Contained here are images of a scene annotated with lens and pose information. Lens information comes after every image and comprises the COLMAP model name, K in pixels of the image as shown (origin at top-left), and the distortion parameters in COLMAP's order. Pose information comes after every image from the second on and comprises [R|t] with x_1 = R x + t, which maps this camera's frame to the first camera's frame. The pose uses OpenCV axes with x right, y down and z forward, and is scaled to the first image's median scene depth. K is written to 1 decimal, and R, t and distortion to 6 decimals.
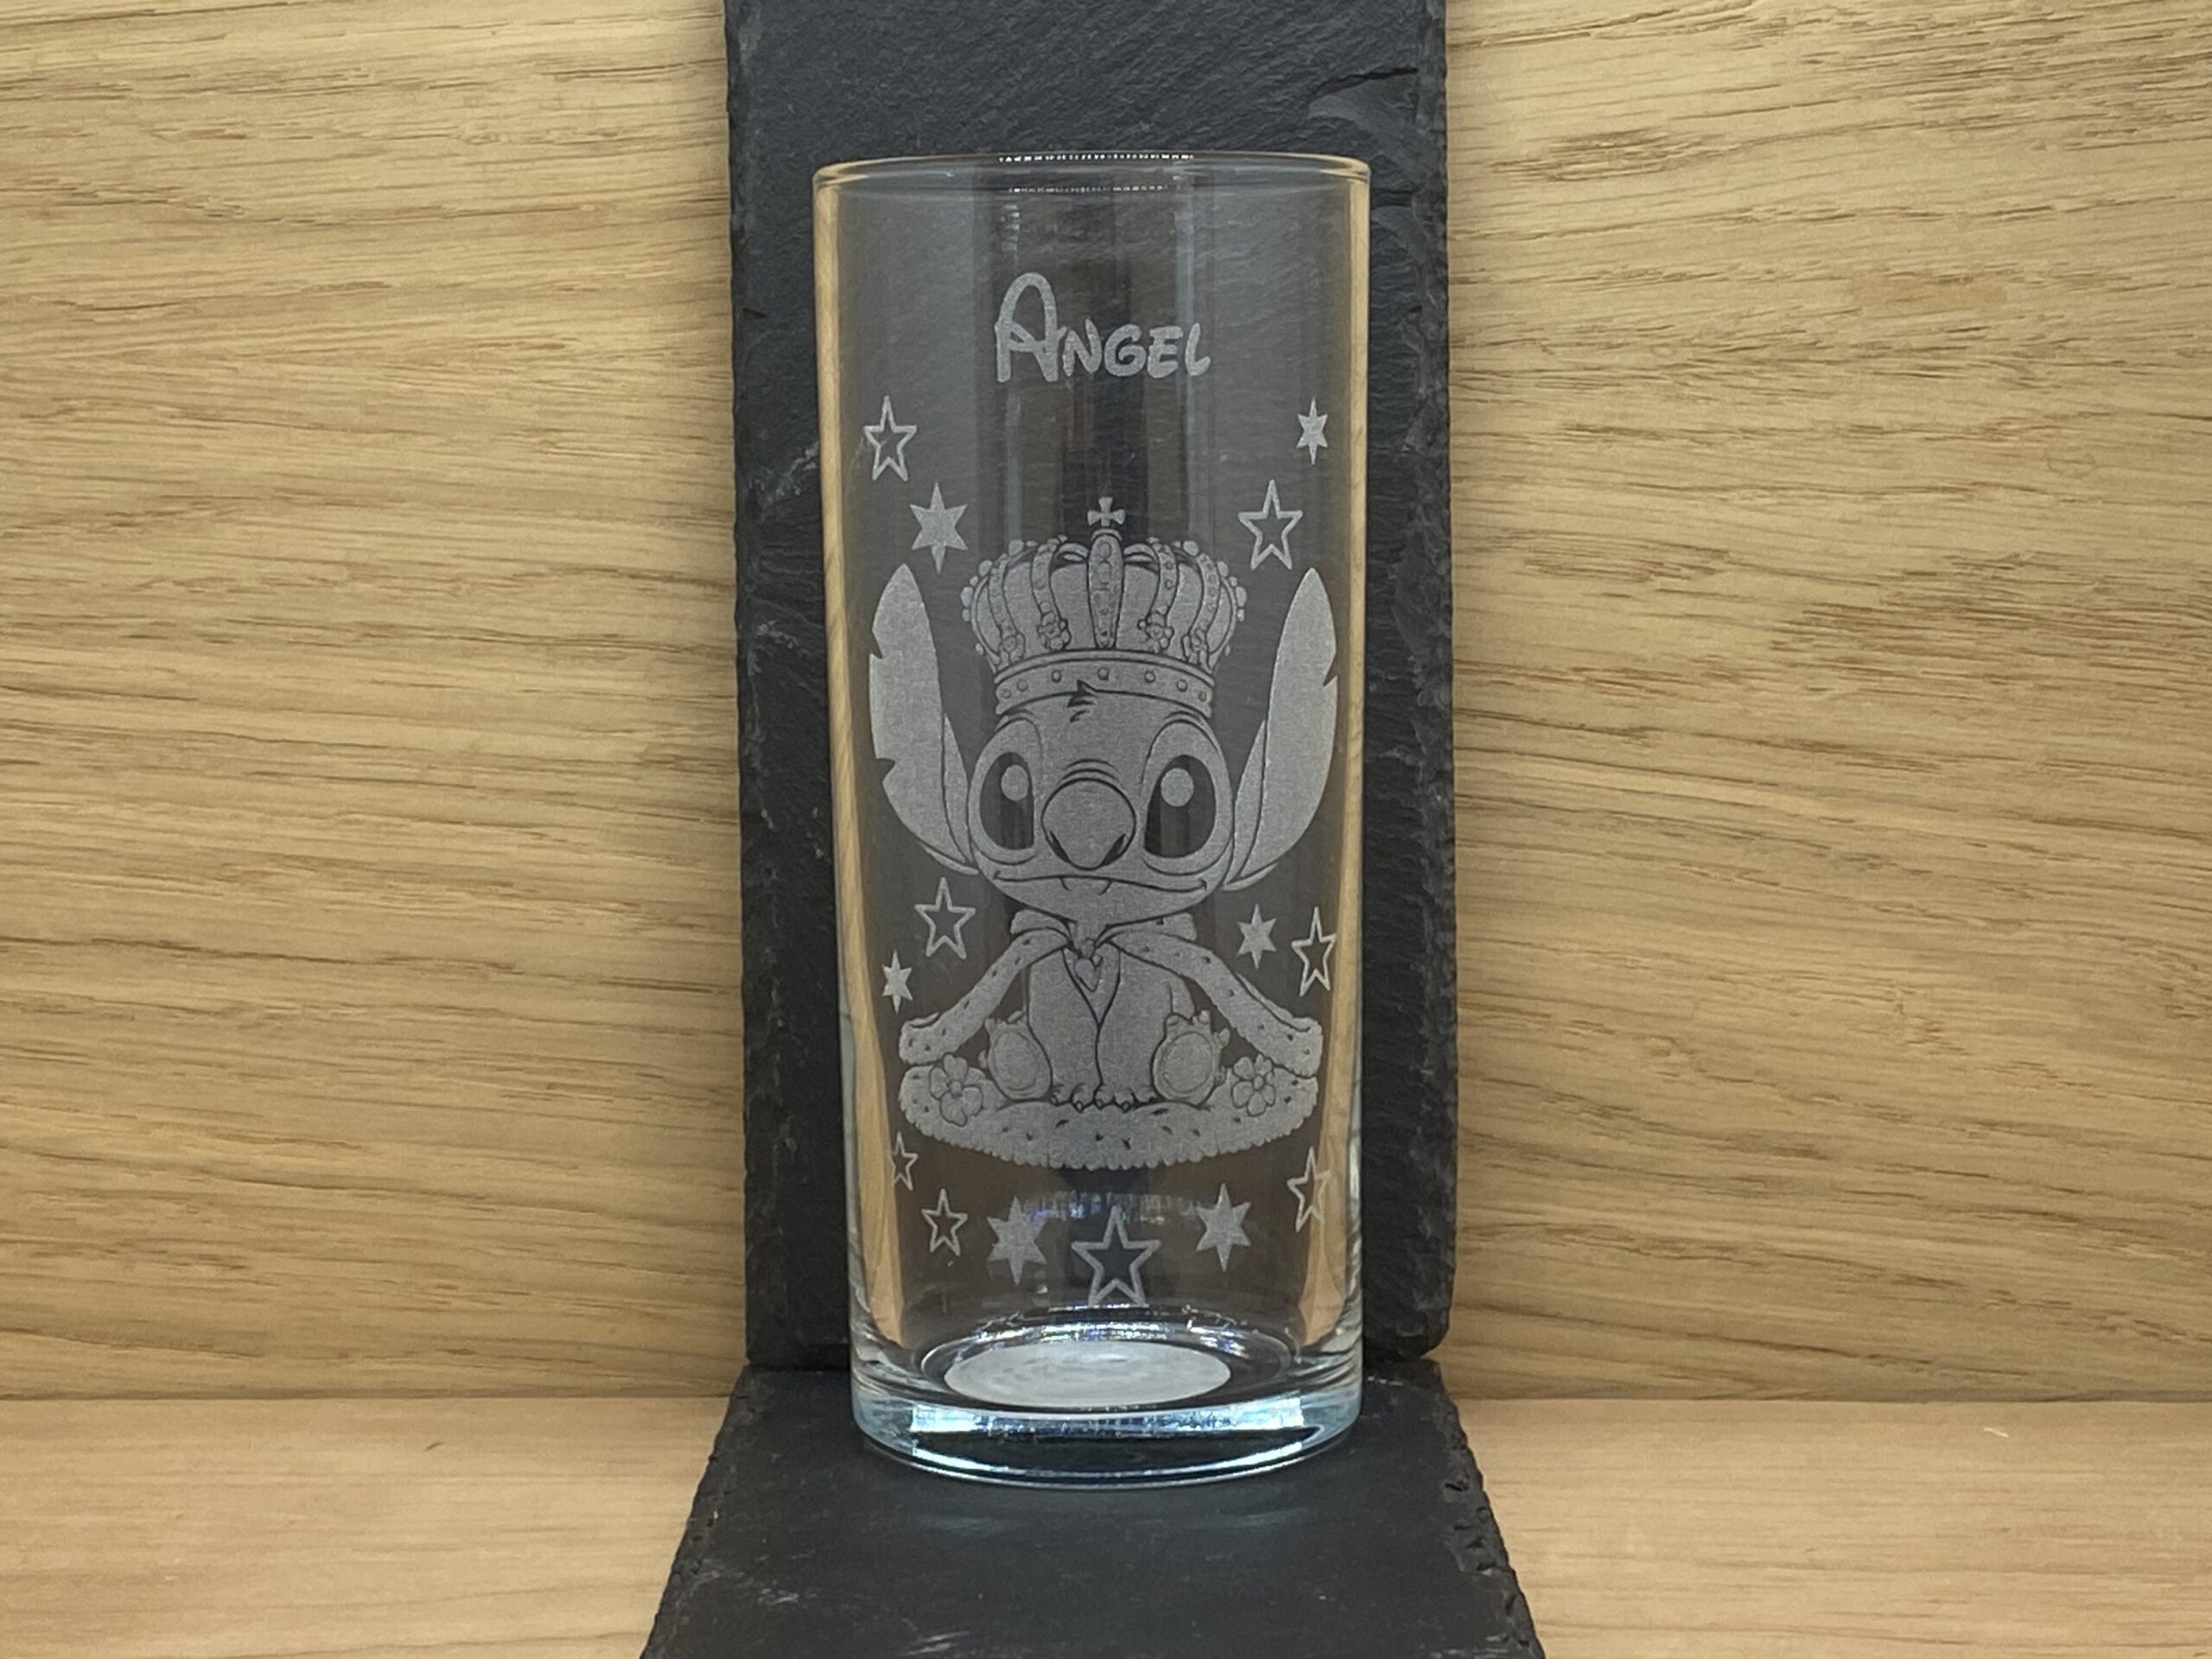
lens RADIAL K [[4237.5, 0, 1106.0], [0, 4237.5, 829.5], [0, 0, 1]] dist [0.153537, -0.250088]
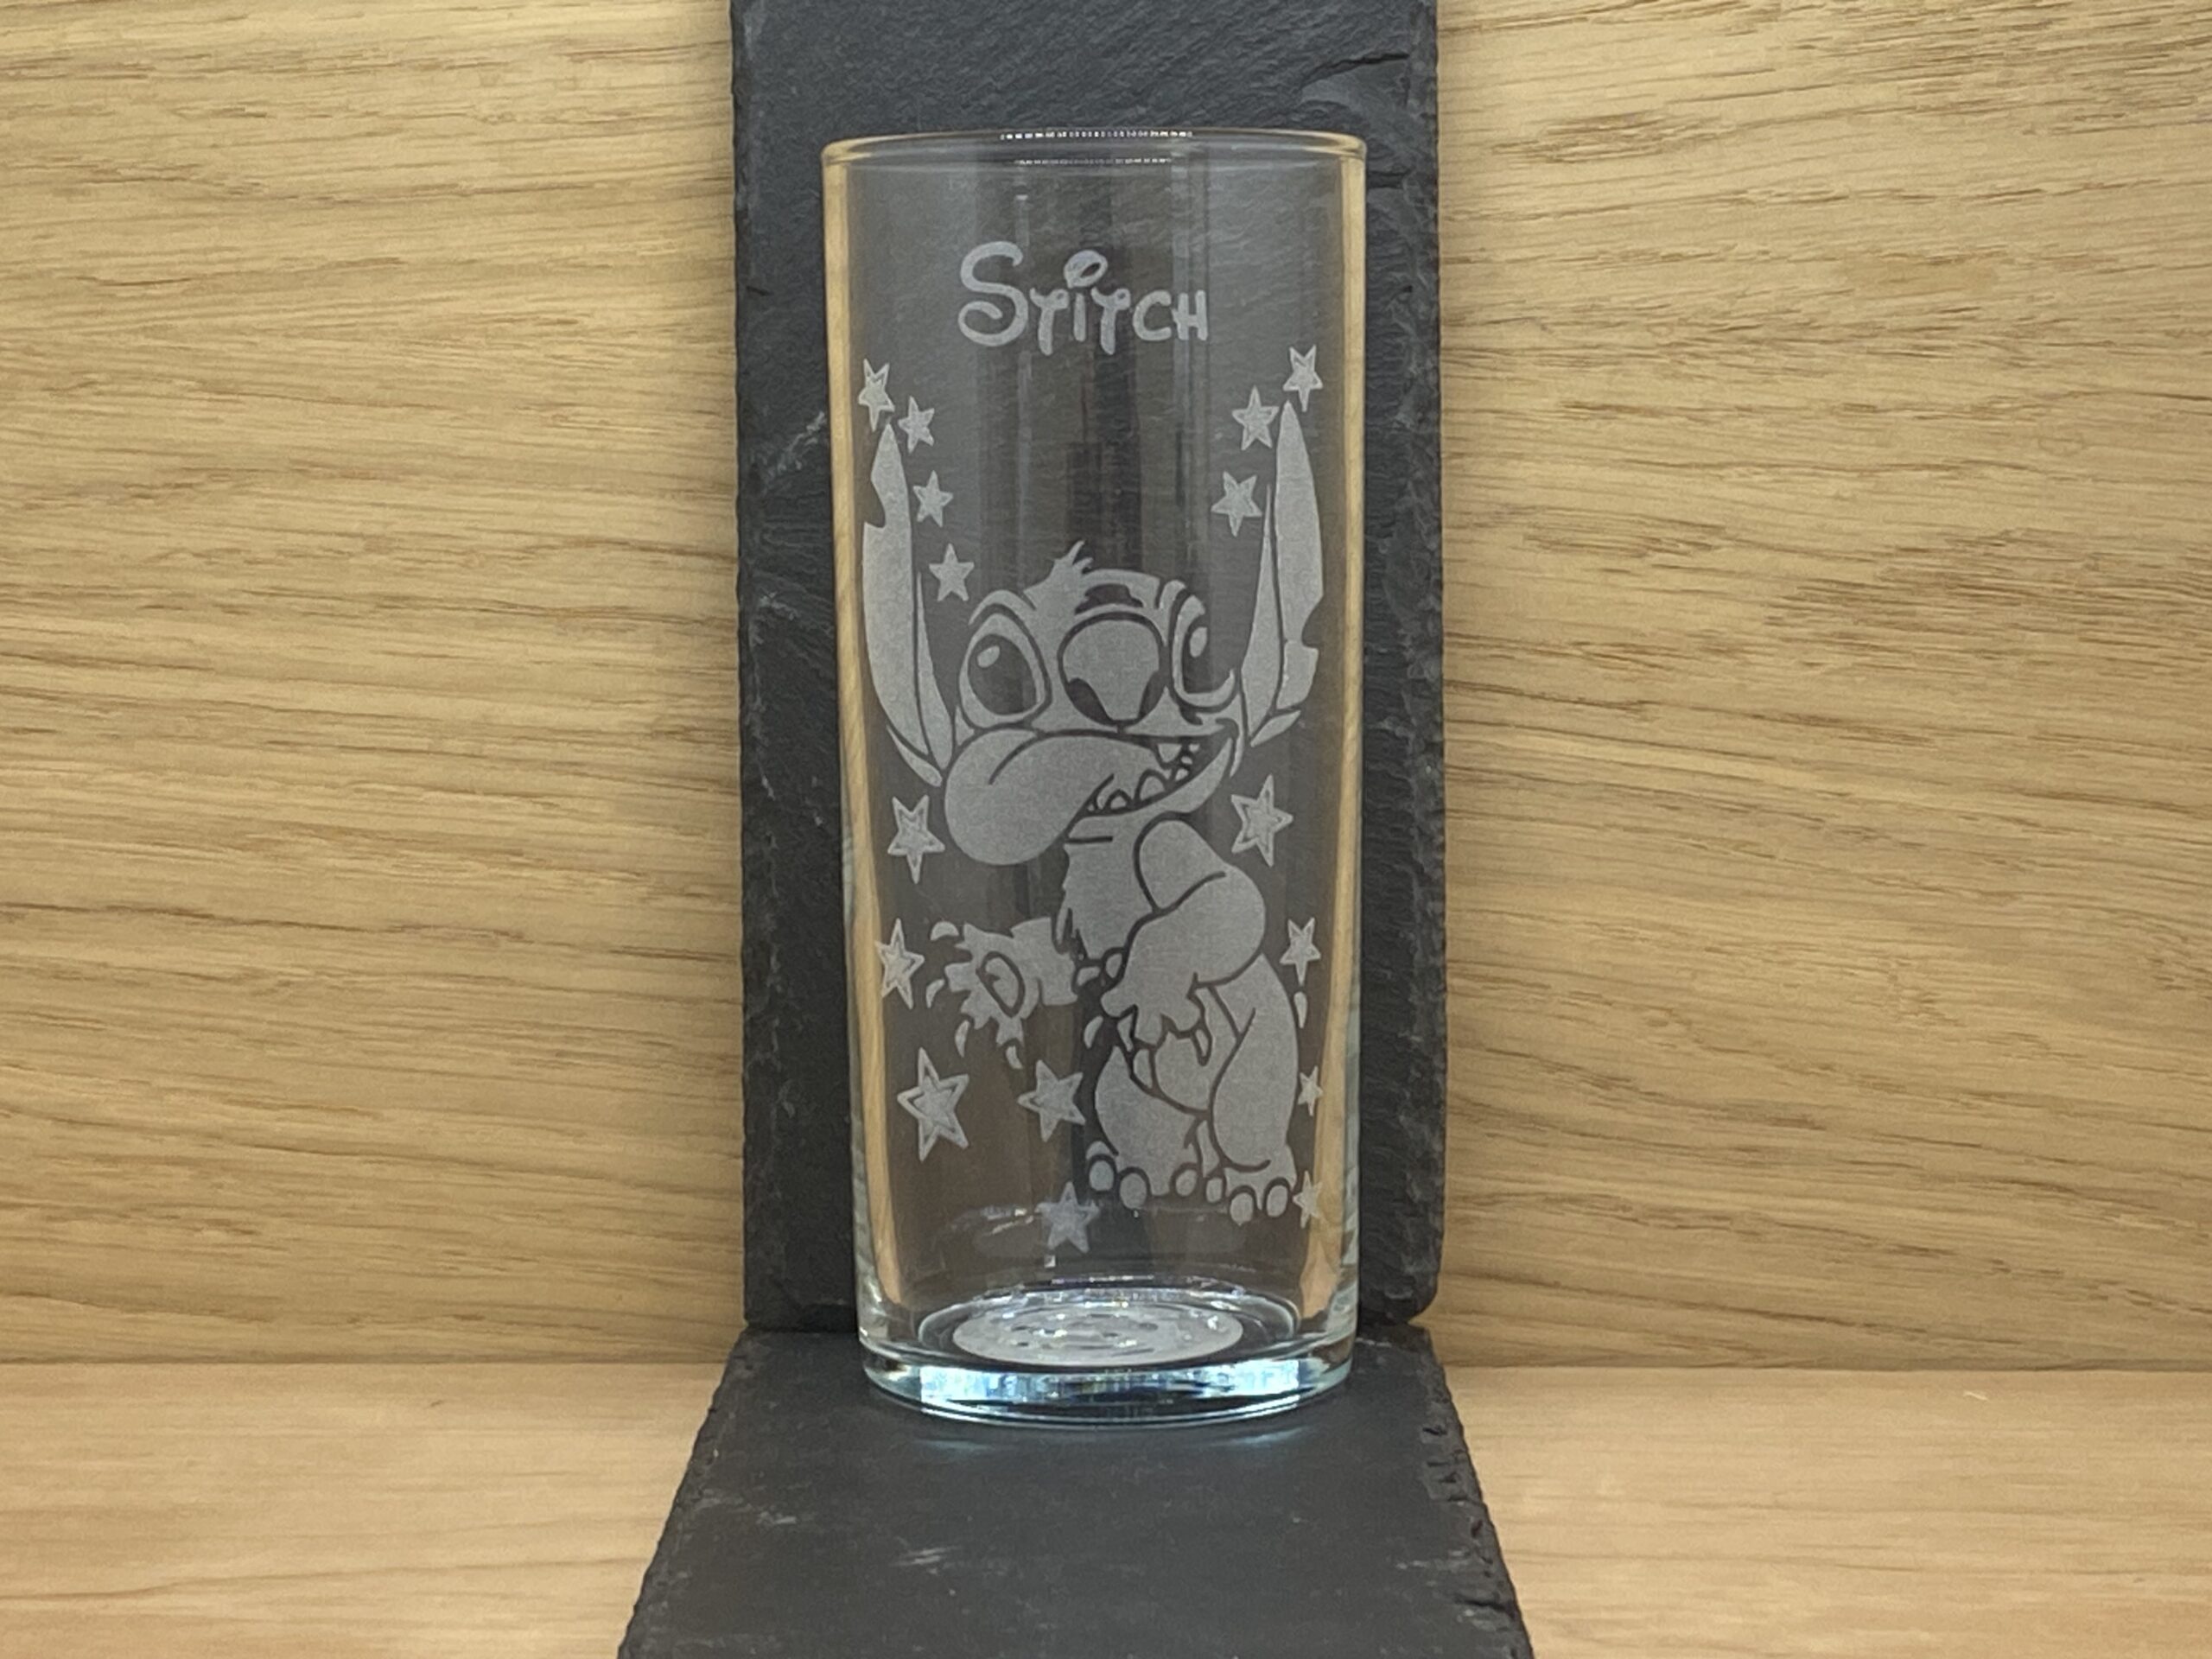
lens RADIAL K [[4898.7, 0, 1106.0], [0, 4898.7, 829.5], [0, 0, 1]] dist [0.117482, 0.281279]
pose [[0.999995, 0.003086, -0.000175, -0.000672], [-0.003089, 0.999840, -0.017620, 0.027613], [0.000120, 0.017620, 0.999845, -0.168569]]
